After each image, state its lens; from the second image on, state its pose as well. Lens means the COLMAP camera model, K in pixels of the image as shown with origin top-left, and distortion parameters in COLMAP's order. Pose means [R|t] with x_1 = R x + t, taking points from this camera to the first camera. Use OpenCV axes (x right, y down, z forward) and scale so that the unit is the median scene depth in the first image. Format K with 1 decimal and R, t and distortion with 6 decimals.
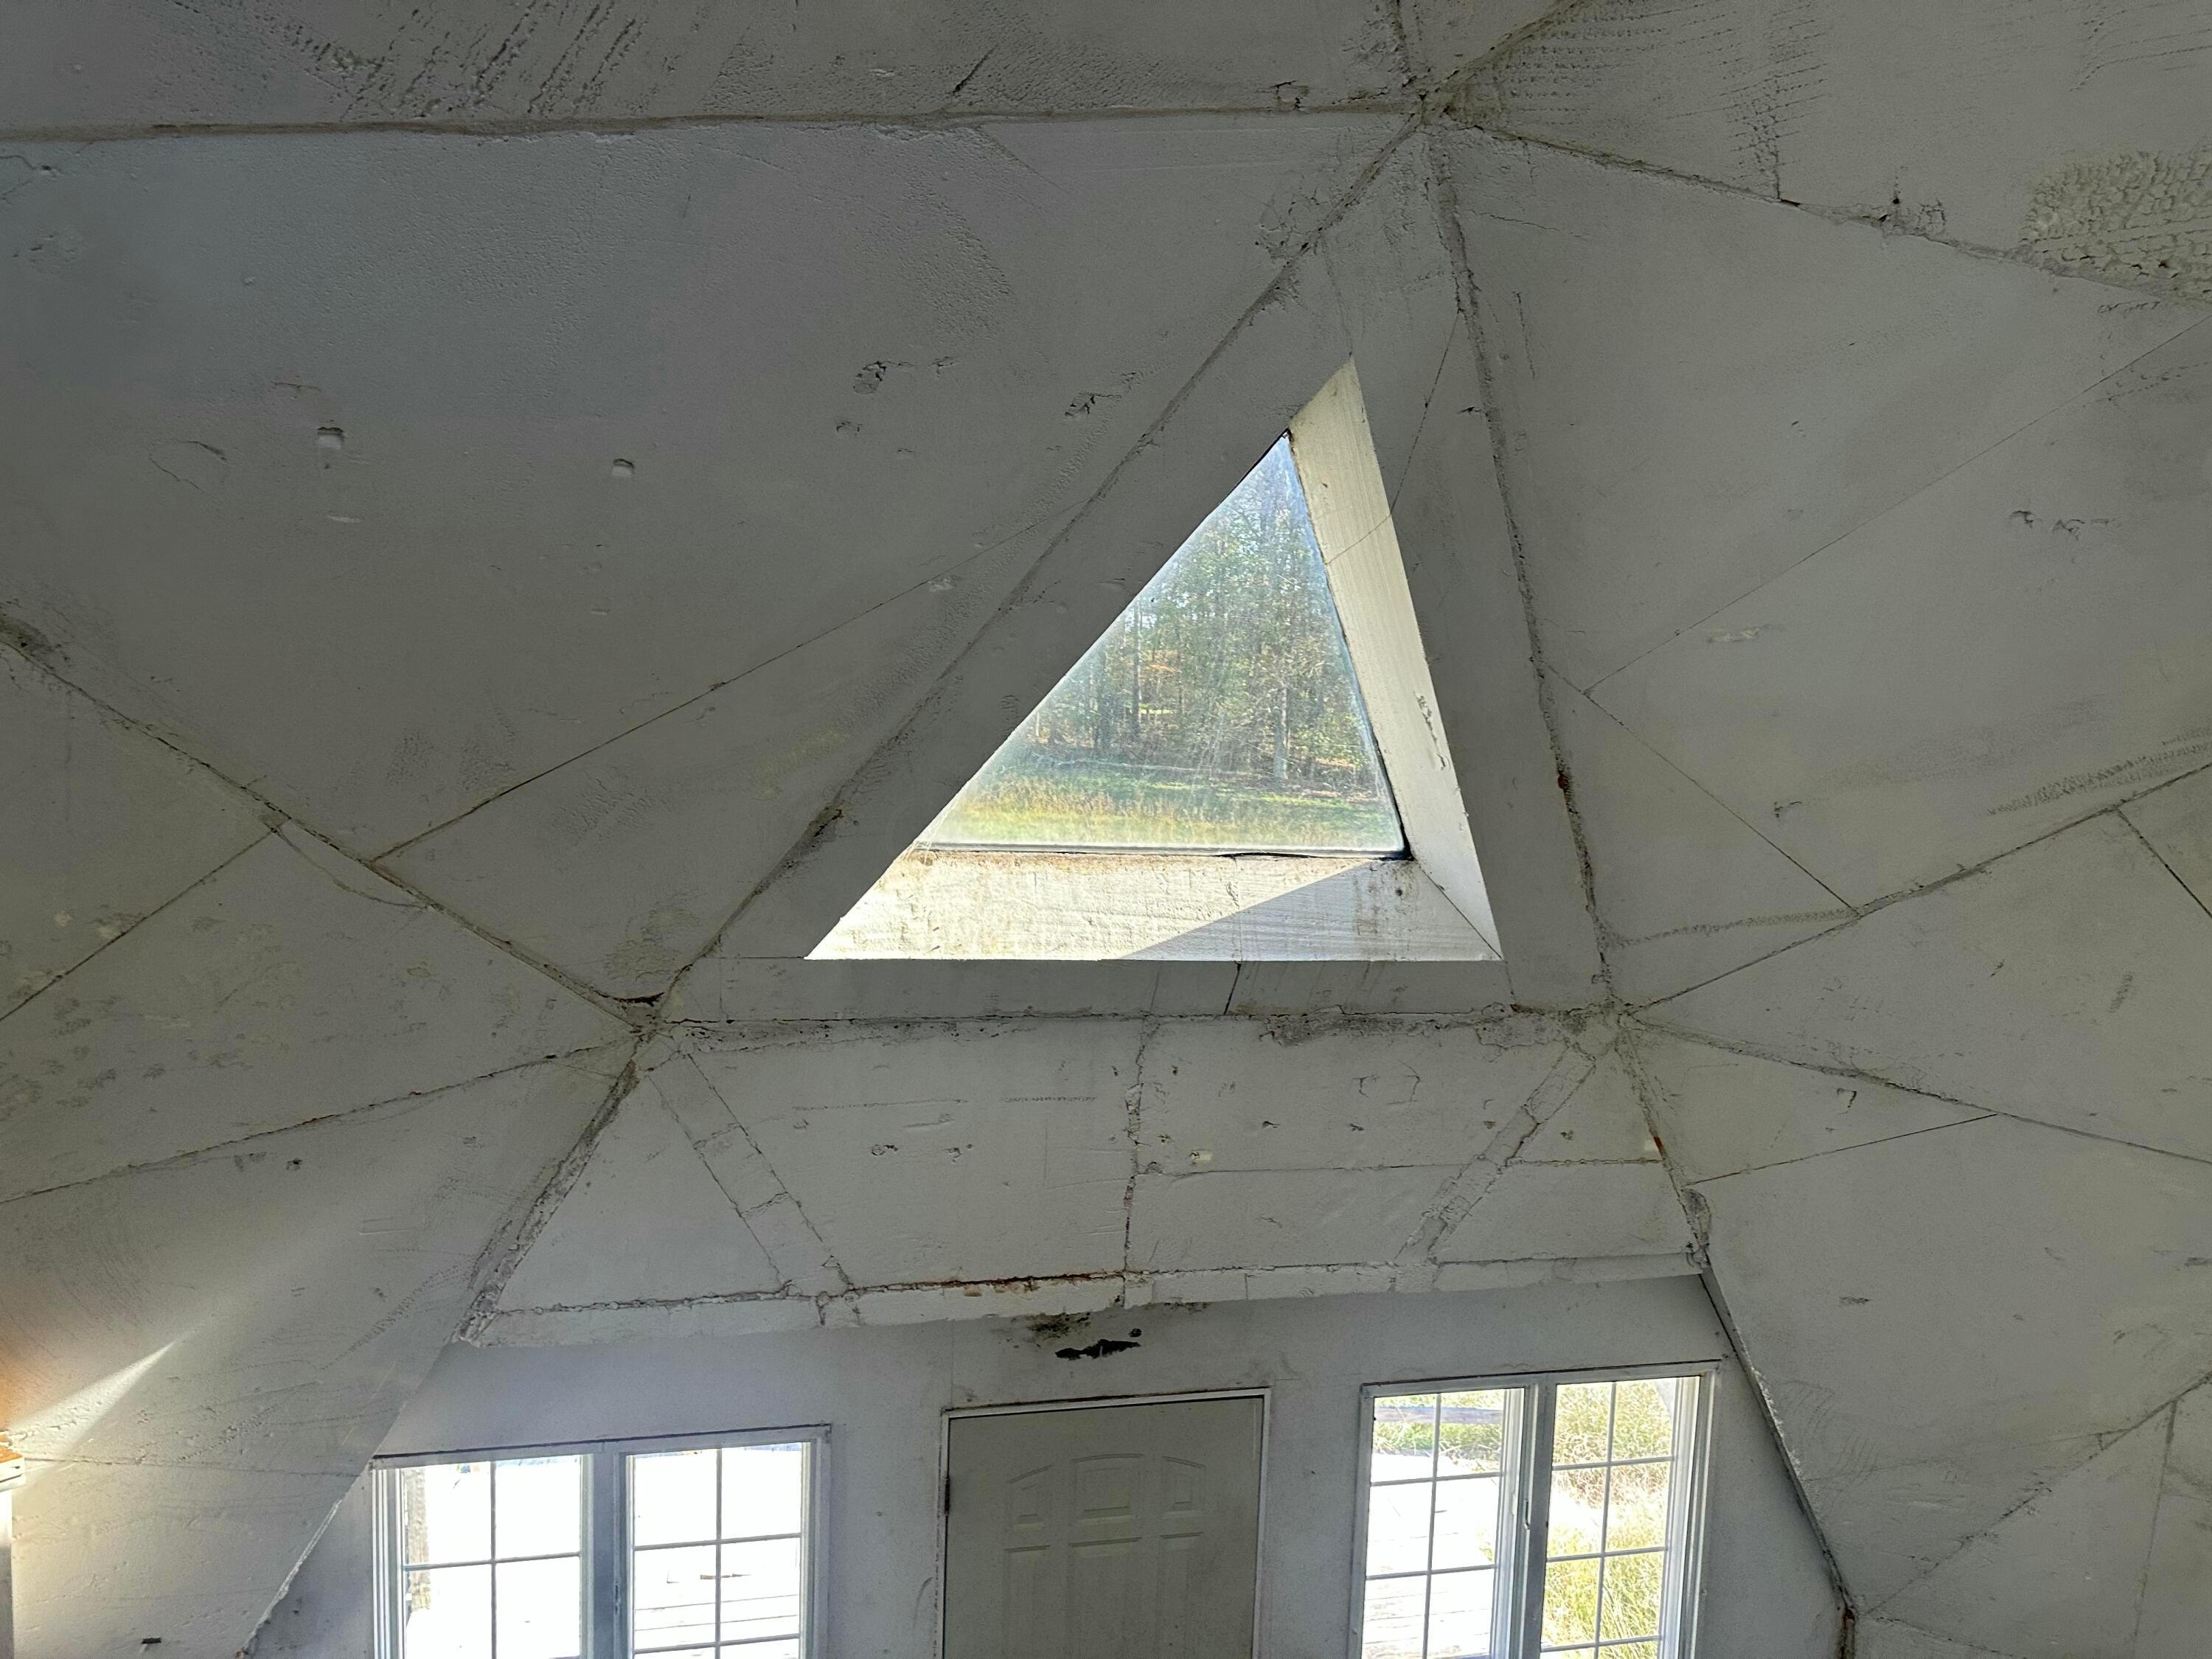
lens RADIAL K [[1540.1, 0, 1106.0], [0, 1540.1, 829.5], [0, 0, 1]] dist [0.075008, -0.202907]
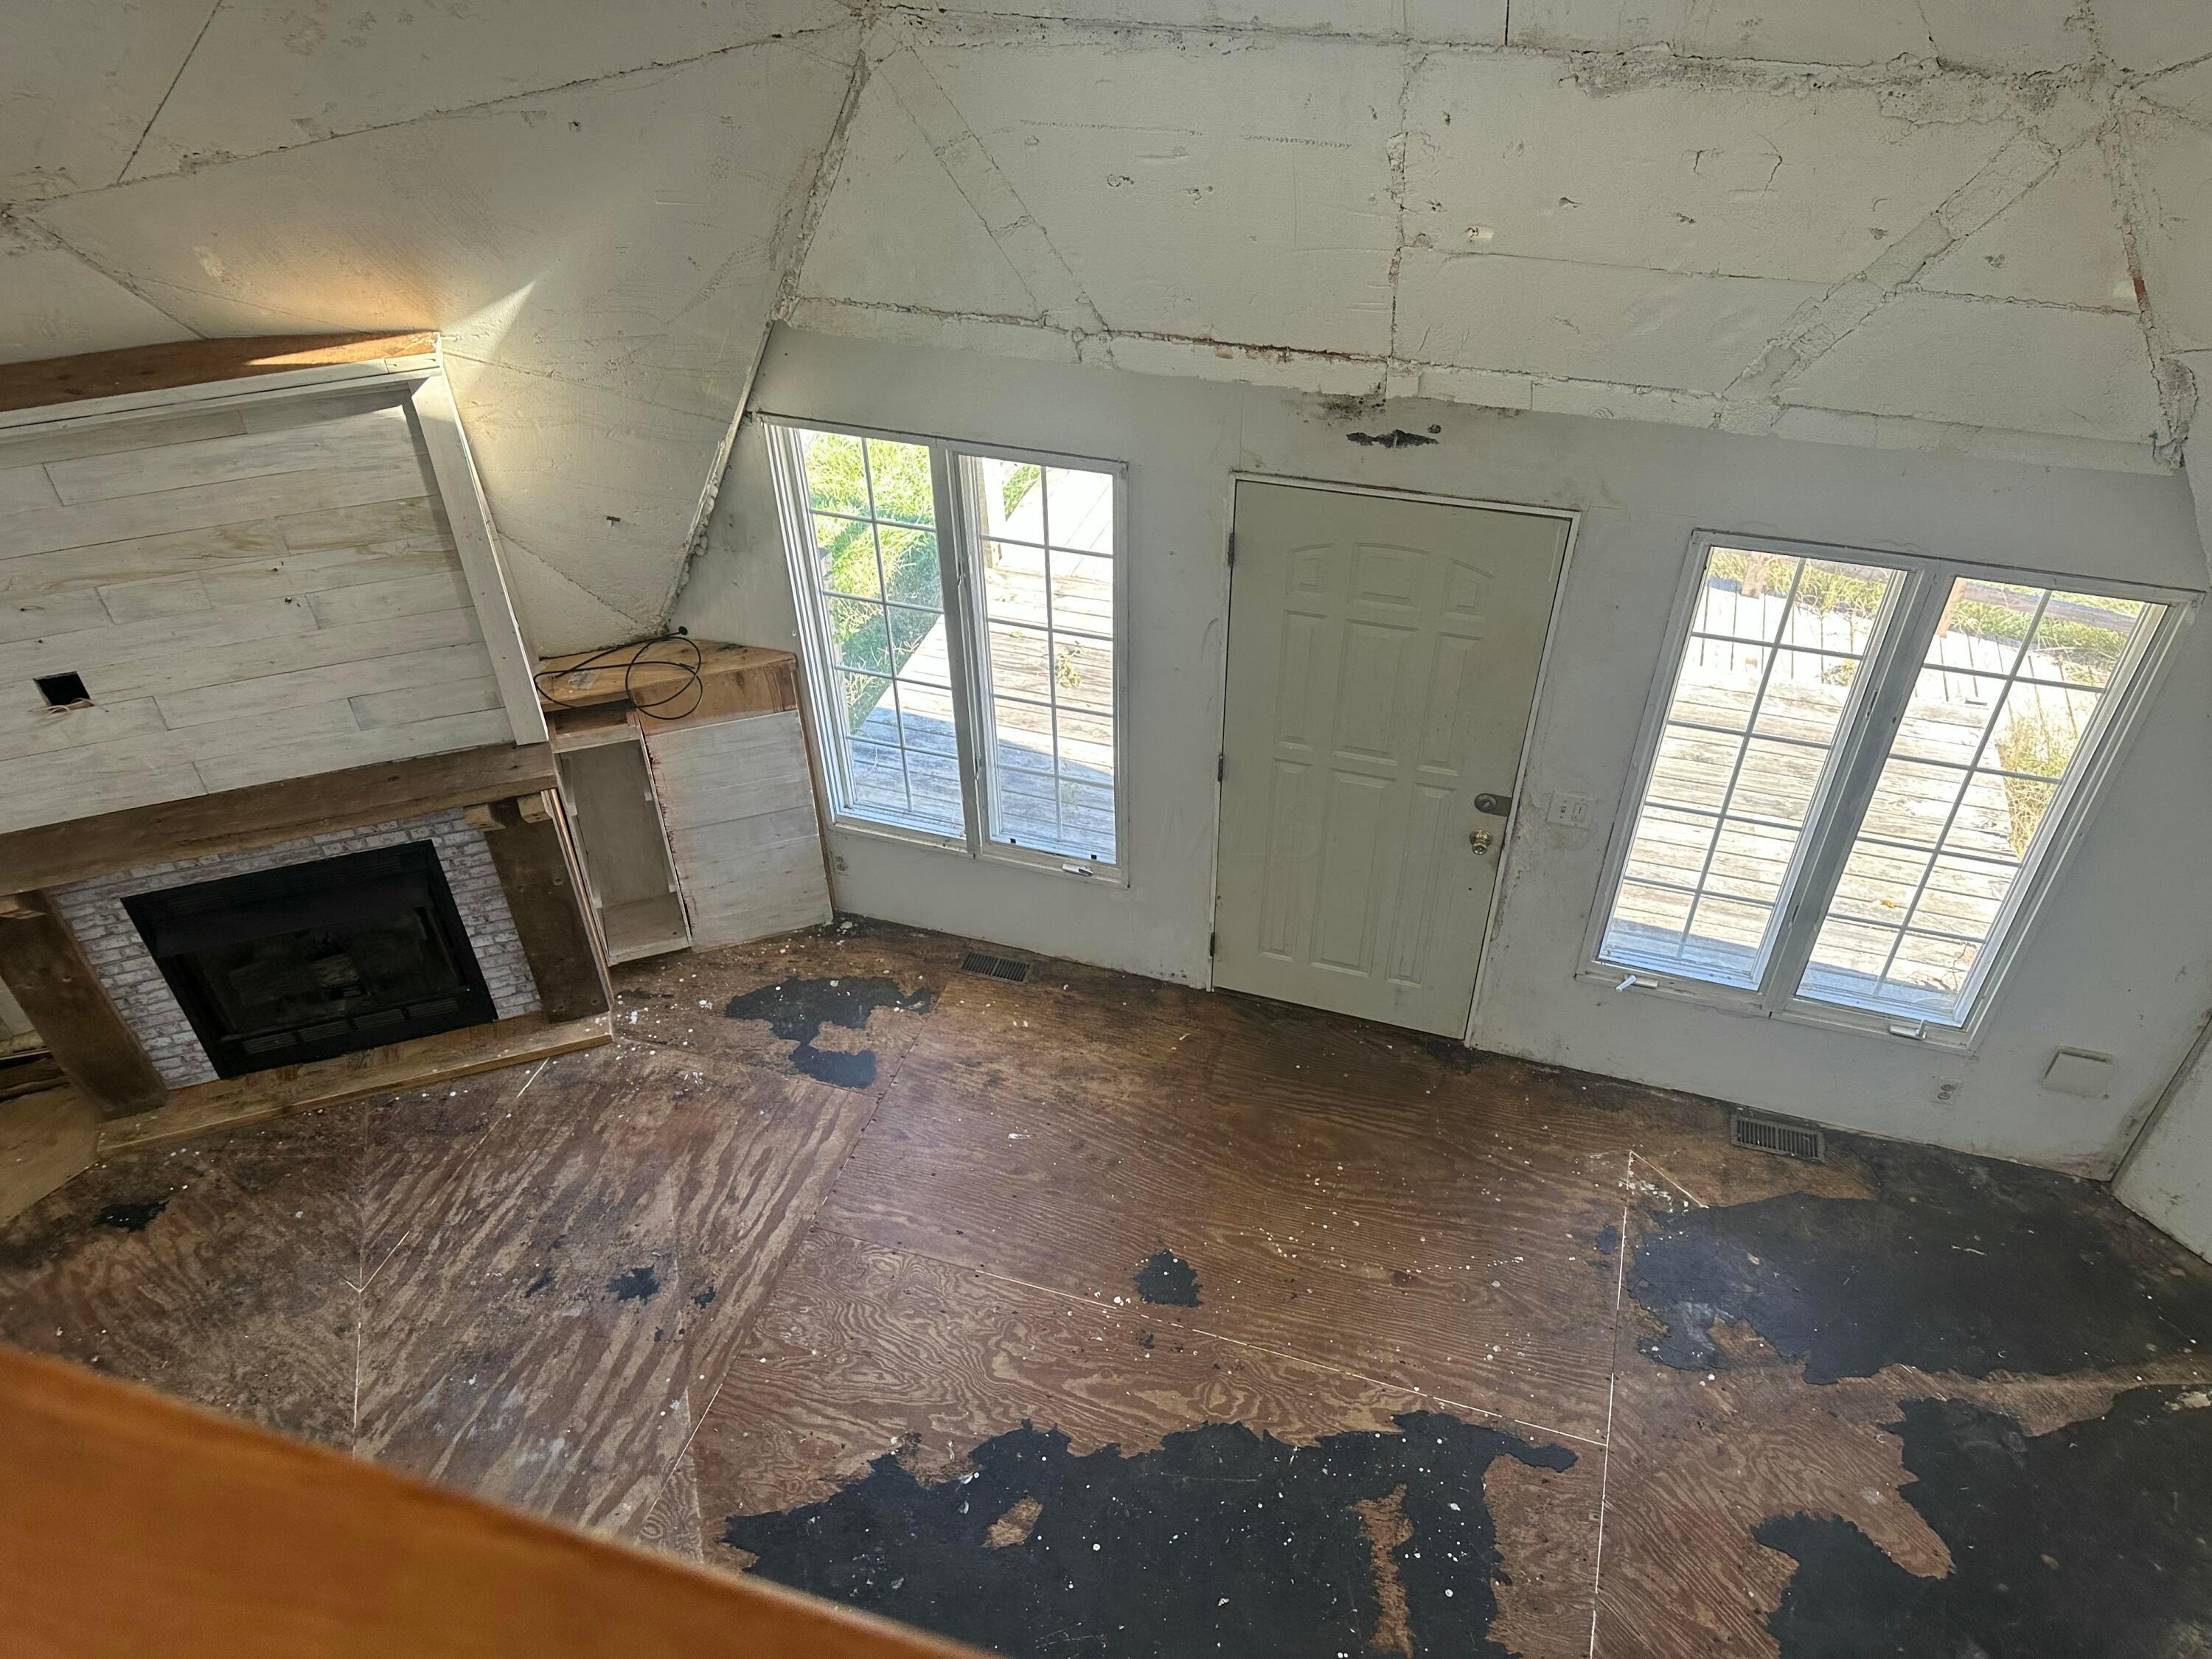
lens RADIAL K [[1536.6, 0, 1106.0], [0, 1536.6, 829.5], [0, 0, 1]] dist [0.076357, -0.055979]
pose [[0.874902, 0.275858, -0.398056, 0.305316], [-0.013131, 0.835130, 0.549896, 0.015209], [0.484122, -0.475878, 0.734279, 0.105990]]
